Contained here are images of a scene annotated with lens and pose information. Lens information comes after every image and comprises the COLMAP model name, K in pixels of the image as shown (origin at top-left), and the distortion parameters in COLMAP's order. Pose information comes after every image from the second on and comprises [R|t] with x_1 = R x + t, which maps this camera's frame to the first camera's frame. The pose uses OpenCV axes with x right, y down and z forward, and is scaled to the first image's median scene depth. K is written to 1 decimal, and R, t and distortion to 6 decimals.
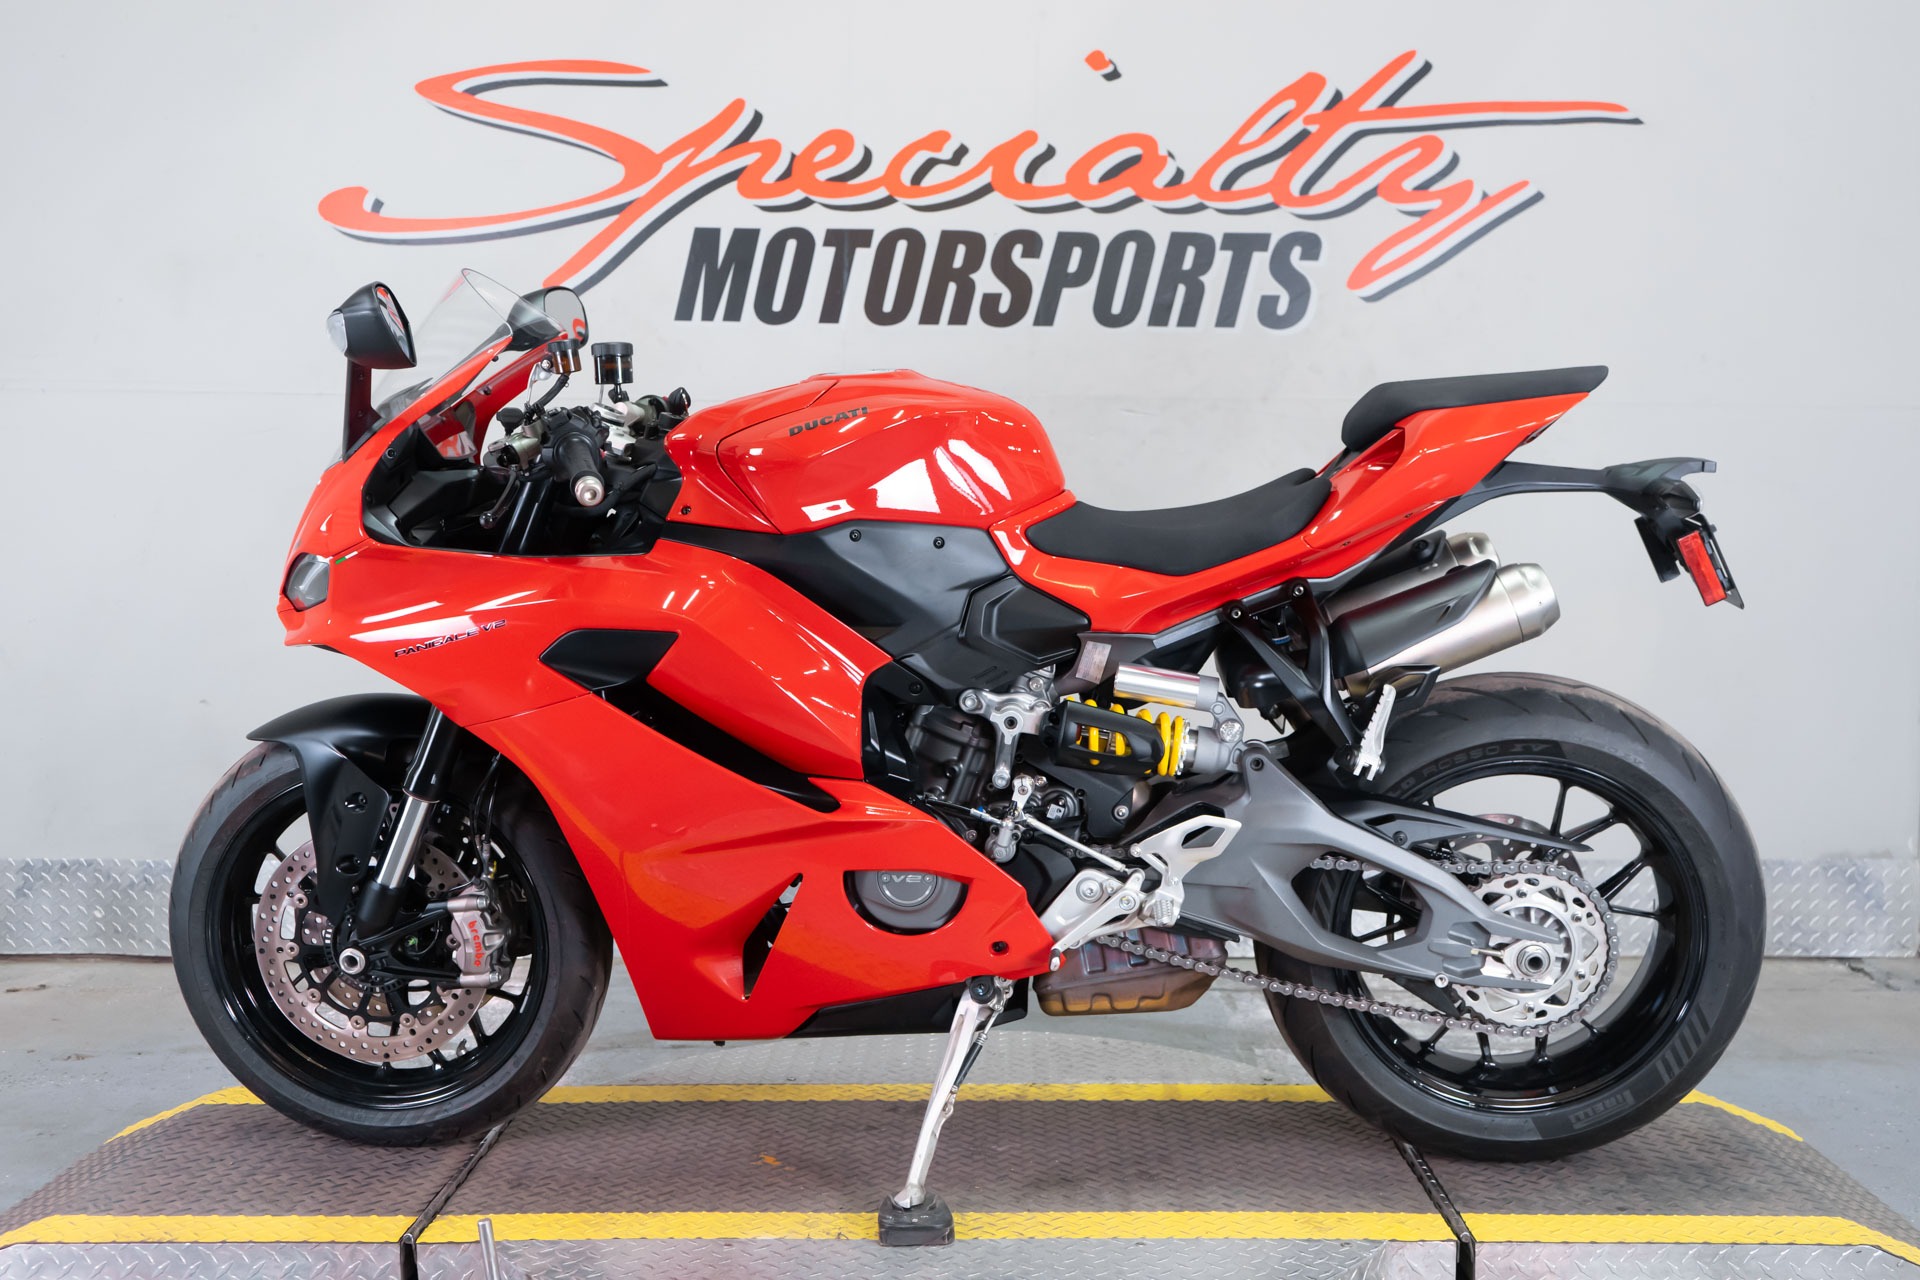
lens RADIAL K [[2026.0, 0, 956.2], [0, 2026.0, 640.1], [0, 0, 1]] dist [0.008145, 0.021057]
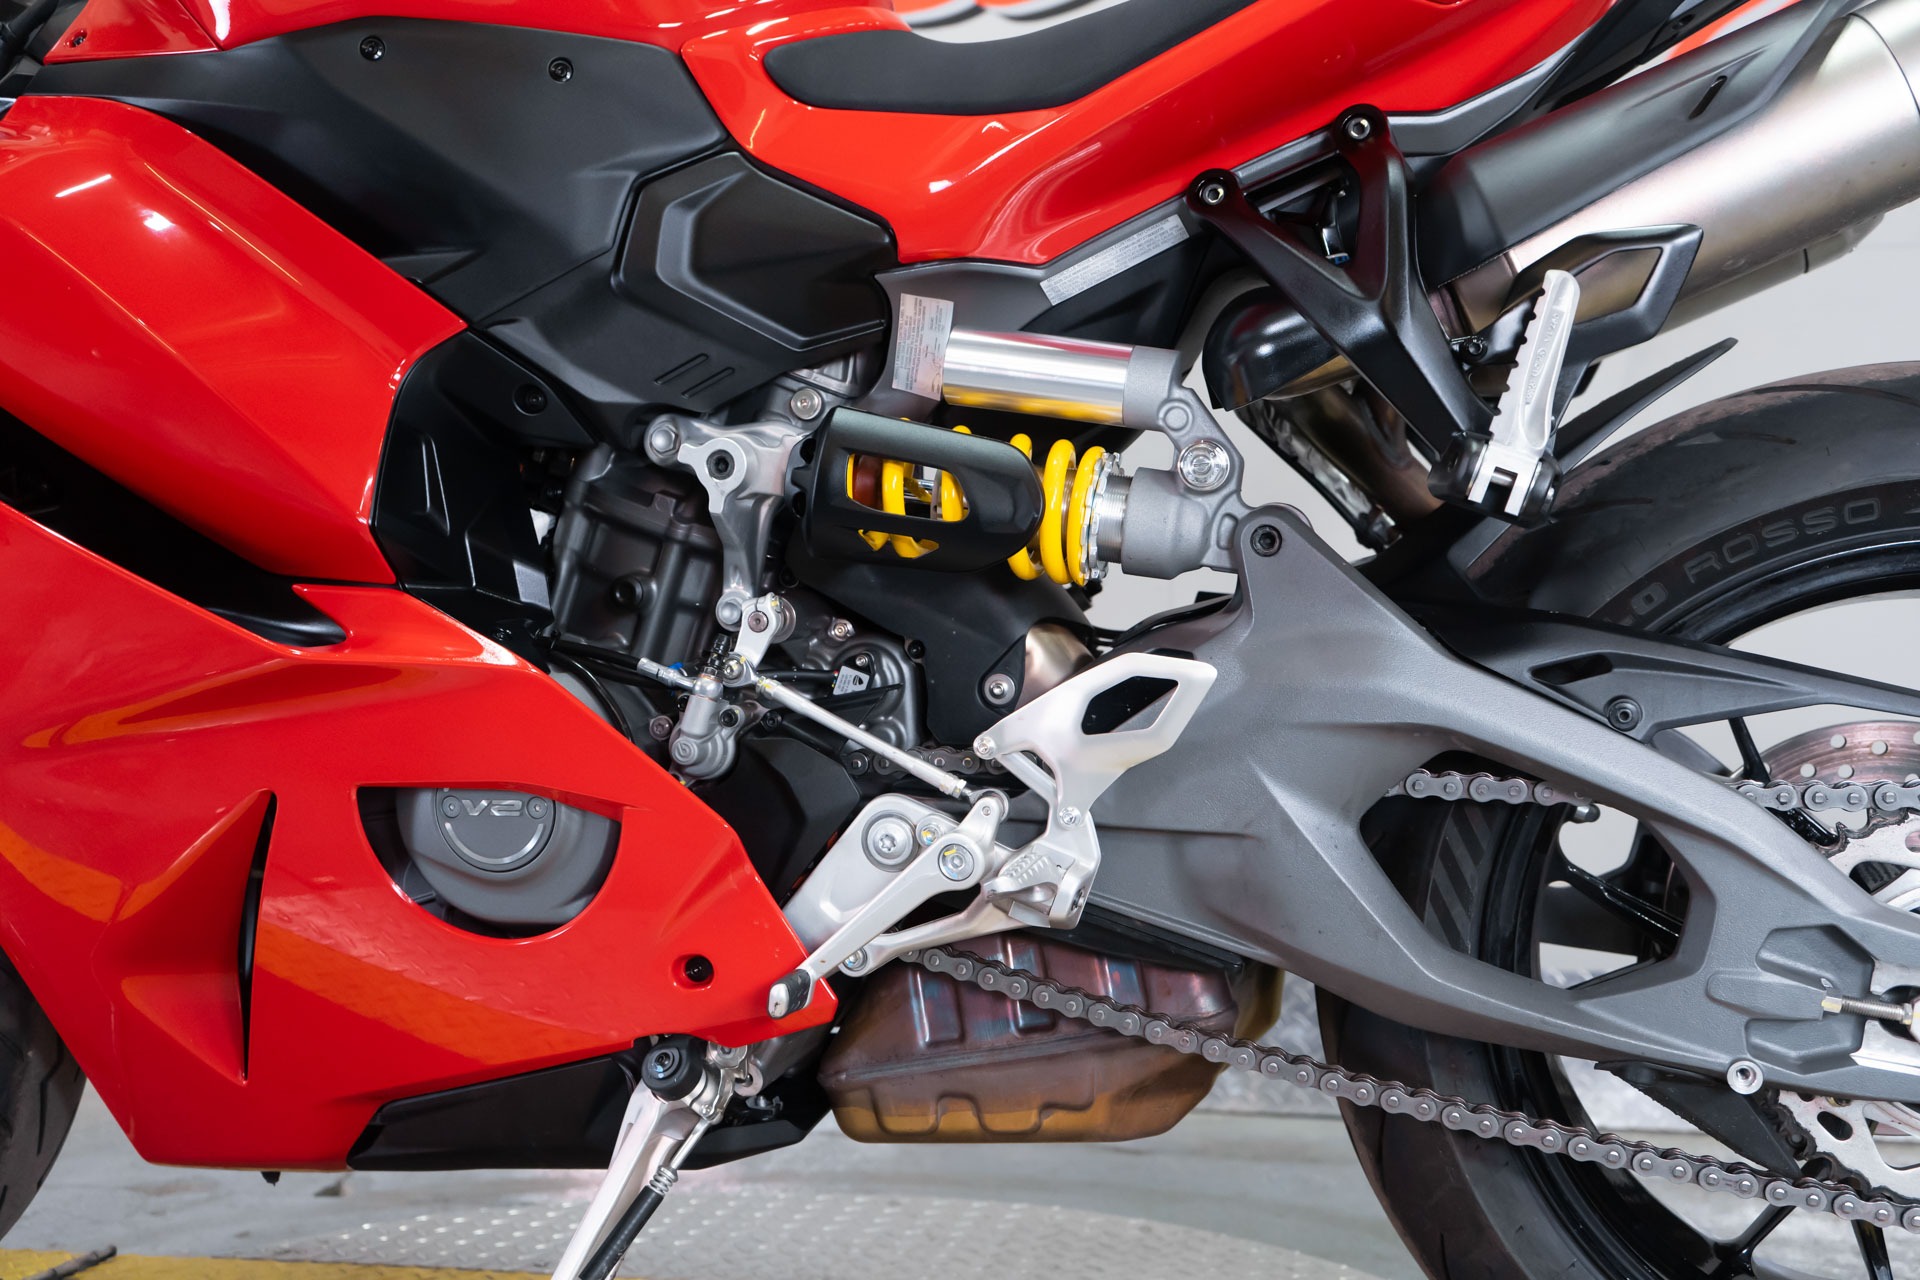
lens RADIAL K [[1922.0, 0, 963.9], [0, 1922.0, 638.0], [0, 0, 1]] dist [0.003563, 0.014785]
pose [[0.981758, -0.008951, -0.189924, 0.159697], [-0.012588, 0.993639, -0.111904, 0.125080], [0.189718, 0.112253, 0.975401, 0.587826]]
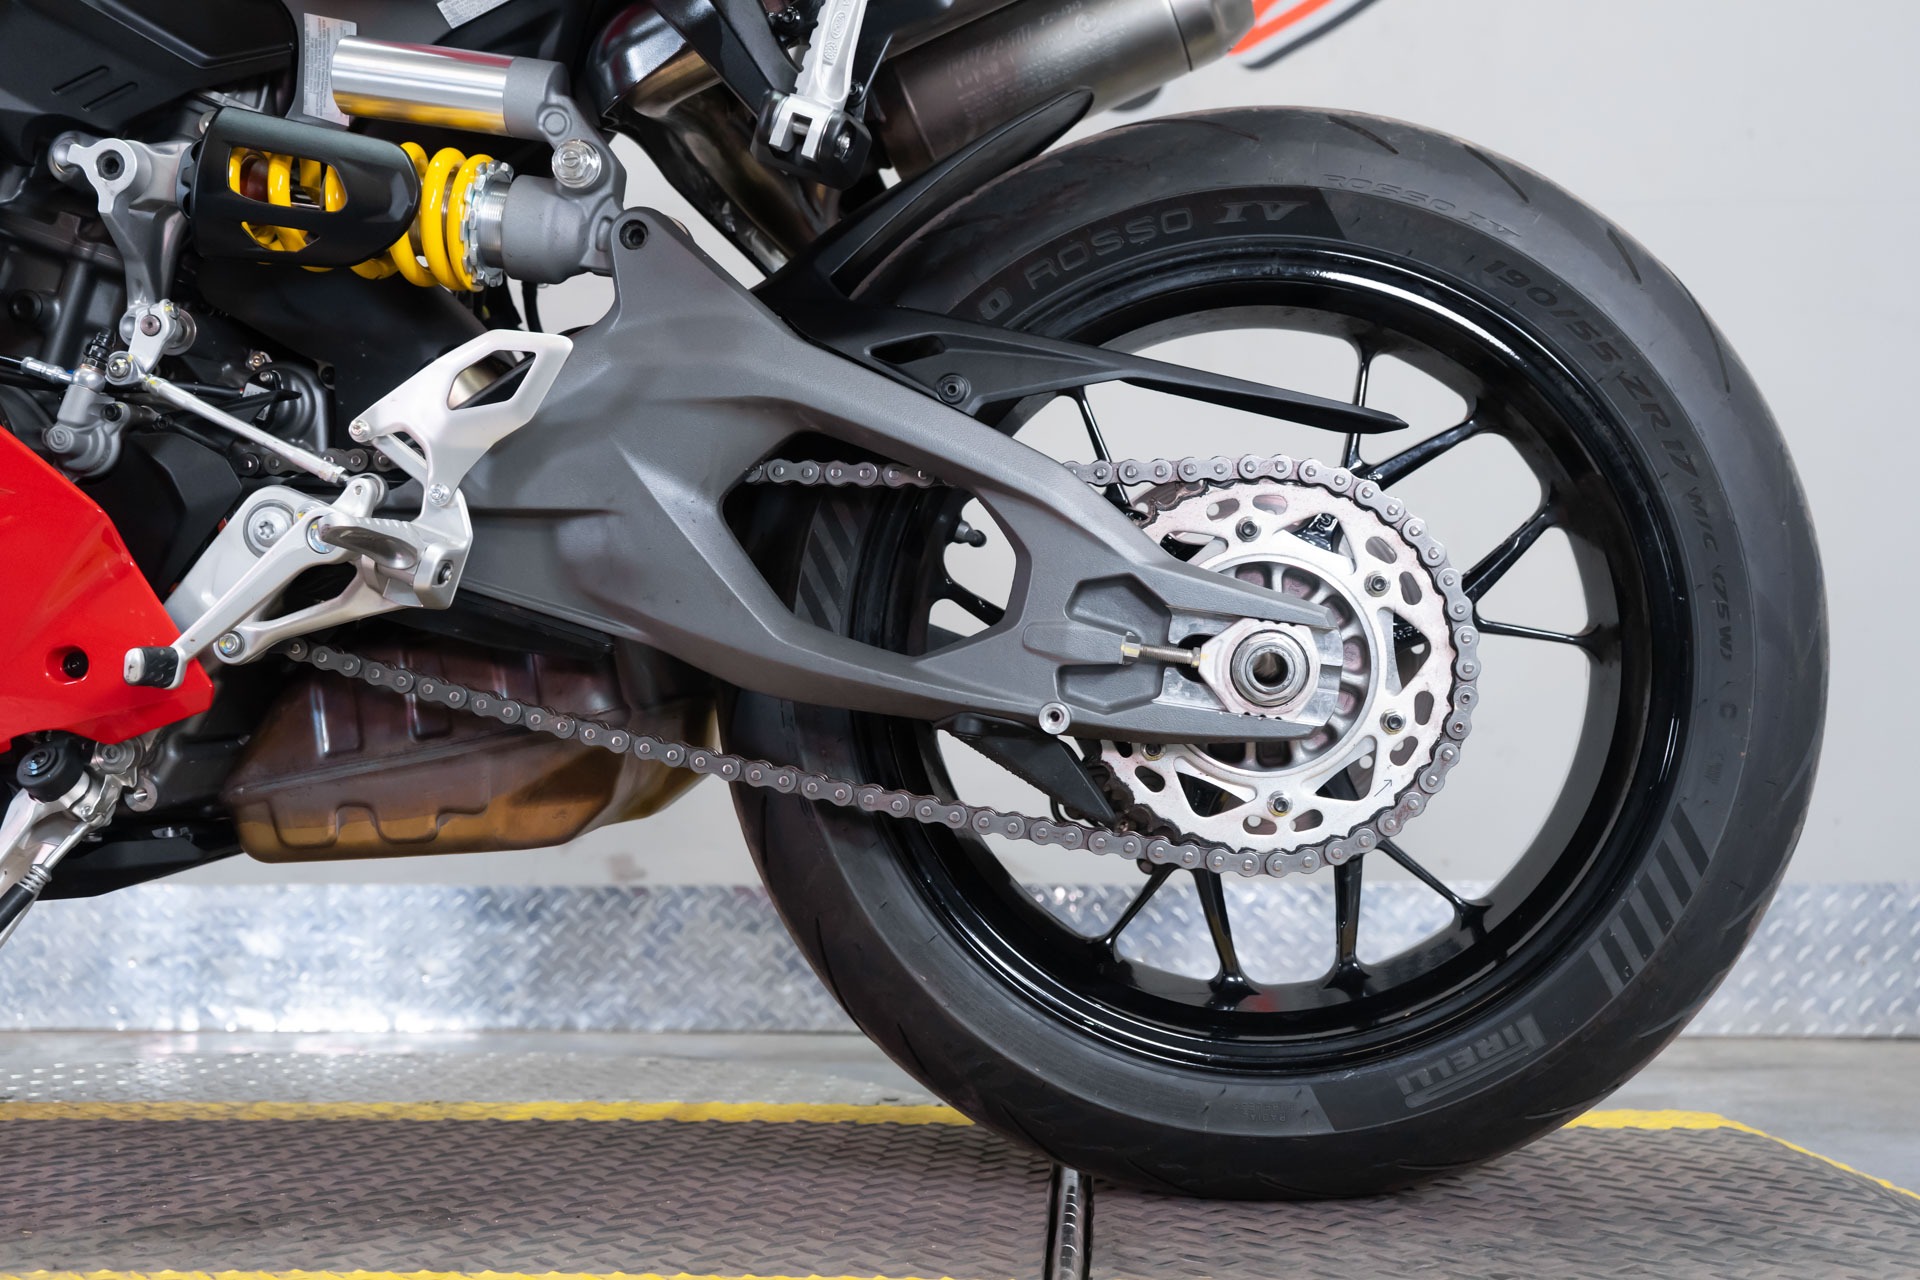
lens RADIAL K [[1922.0, 0, 963.9], [0, 1922.0, 638.0], [0, 0, 1]] dist [0.003563, 0.014785]
pose [[0.998697, -0.007974, -0.050408, 0.237474], [0.000081, 0.987967, -0.154664, 0.210758], [0.051035, 0.154458, 0.986680, 0.589801]]
